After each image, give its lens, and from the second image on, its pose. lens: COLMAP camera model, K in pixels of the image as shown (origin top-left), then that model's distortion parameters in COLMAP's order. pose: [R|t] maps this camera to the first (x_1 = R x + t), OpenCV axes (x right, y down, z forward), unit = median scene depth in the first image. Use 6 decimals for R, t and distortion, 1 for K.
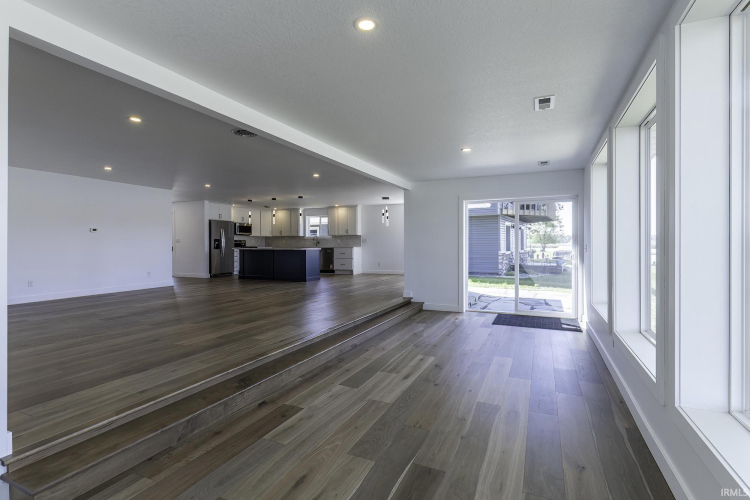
lens RADIAL K [[357.1, 0, 374.9], [0, 357.1, 246.1], [0, 0, 1]] dist [0.003434, -0.000943]
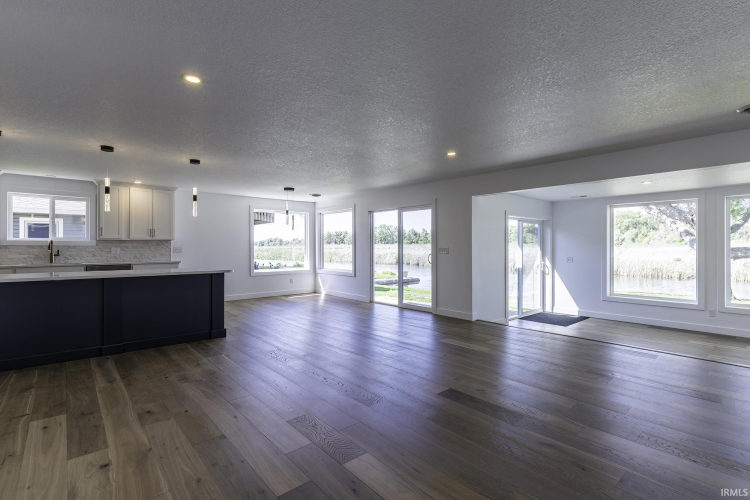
lens RADIAL K [[357.1, 0, 375.8], [0, 357.1, 247.9], [0, 0, 1]] dist [0.003434, -0.000943]
pose [[0.413018, 0.000226, 0.910723, -0.441338], [0.003871, 0.999991, -0.002004, -0.016487], [-0.910715, 0.004353, 0.413013, 0.477932]]
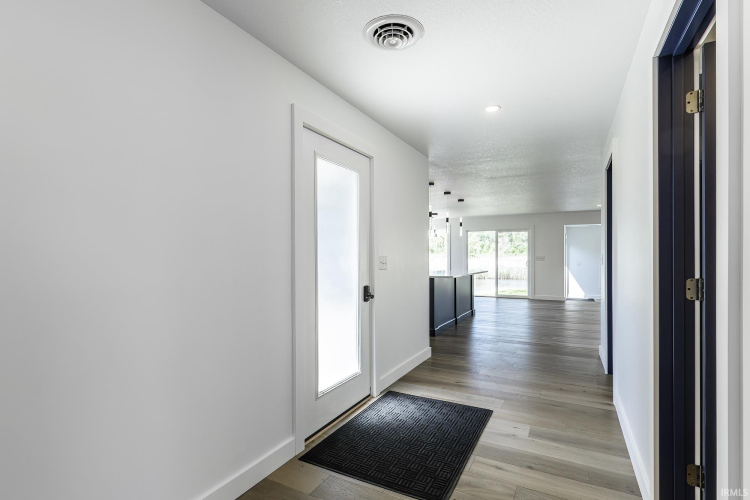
lens RADIAL K [[357.1, 0, 371.8], [0, 357.1, 253.7], [0, 0, 1]] dist [0.003434, -0.000943]
pose [[0.028222, 0.007318, 0.999575, -0.771621], [0.006619, 0.999950, -0.007507, -0.020464], [-0.999580, 0.006828, 0.028173, 0.966685]]
